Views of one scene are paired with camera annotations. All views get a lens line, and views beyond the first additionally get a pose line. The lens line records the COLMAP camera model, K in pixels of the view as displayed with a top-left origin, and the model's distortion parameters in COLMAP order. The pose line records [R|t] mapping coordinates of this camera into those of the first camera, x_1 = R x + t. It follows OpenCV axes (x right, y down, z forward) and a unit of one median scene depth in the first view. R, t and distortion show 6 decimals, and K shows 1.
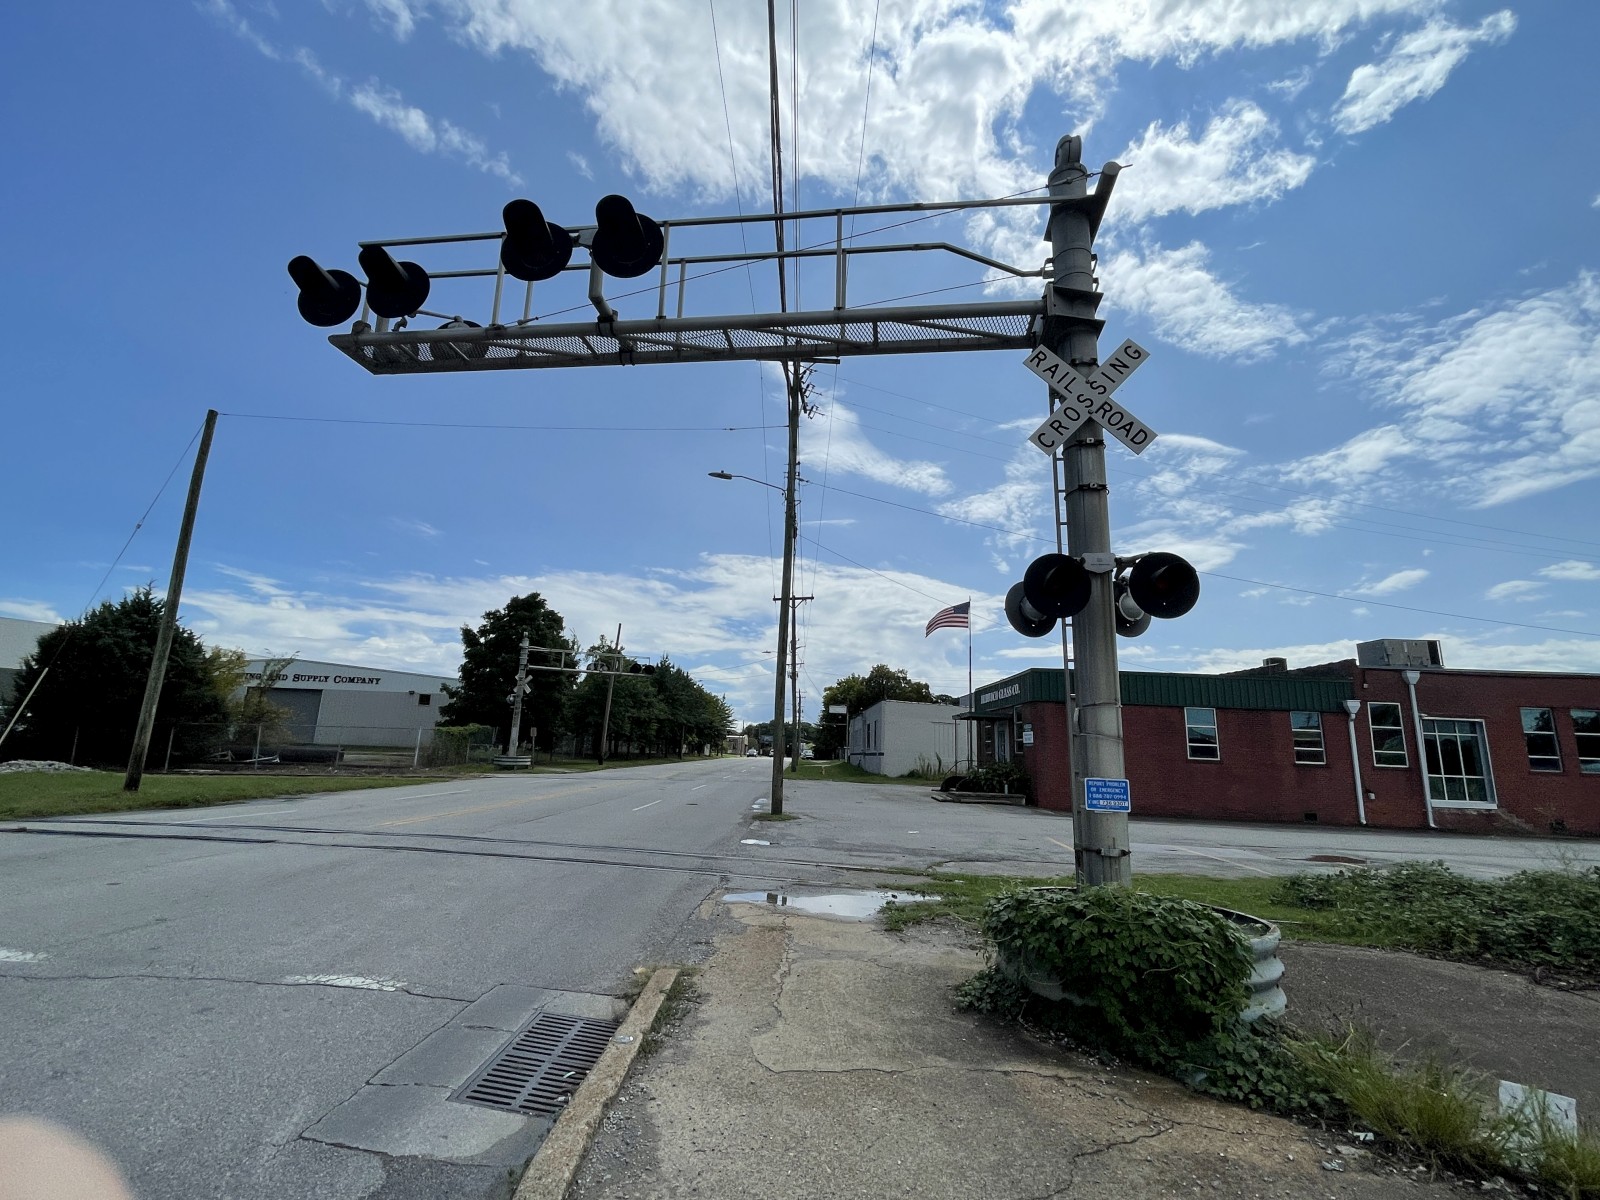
lens RADIAL K [[727.7, 0, 806.2], [0, 727.7, 601.6], [0, 0, 1]] dist [-0.001310, -0.000496]
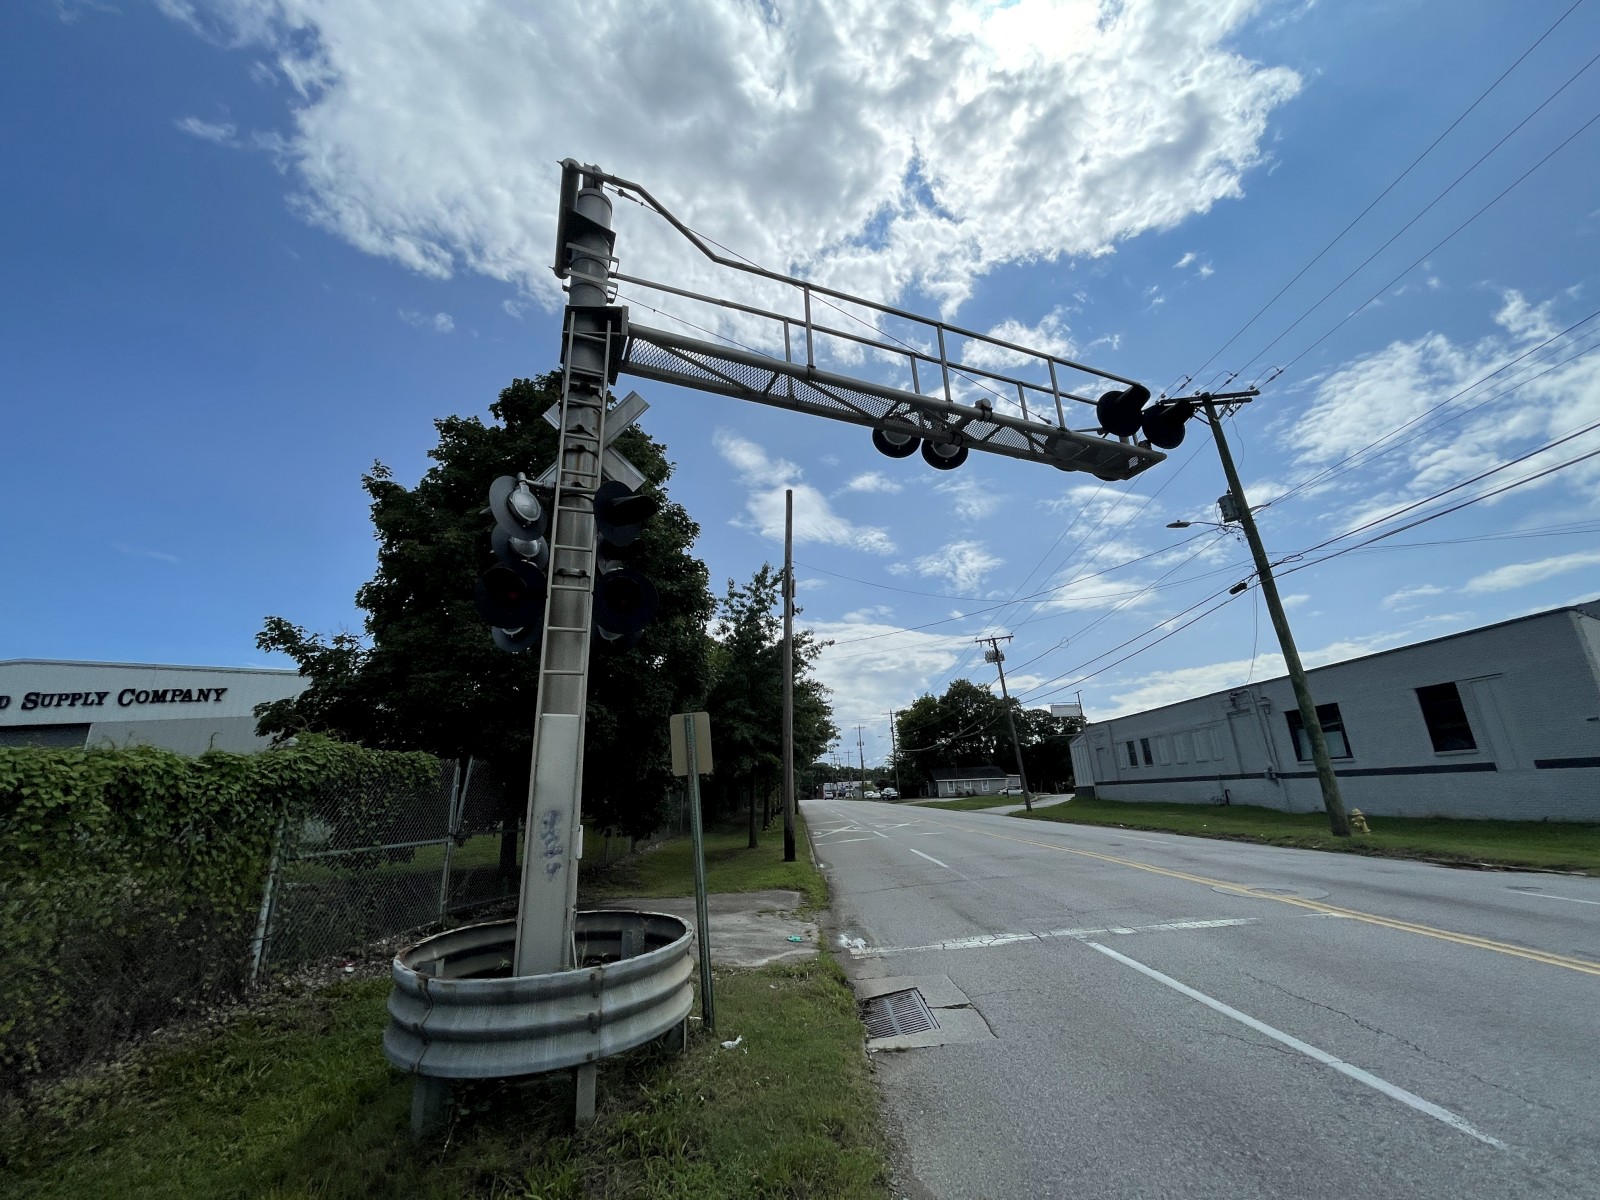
lens RADIAL K [[638.9, 0, 807.2], [0, 638.9, 599.6], [0, 0, 1]] dist [-0.001936, -0.000486]
pose [[0.996831, -0.063895, 0.047387, -0.241479], [0.067896, 0.993779, -0.088280, 0.109774], [-0.041452, 0.091217, 0.994968, 0.587083]]
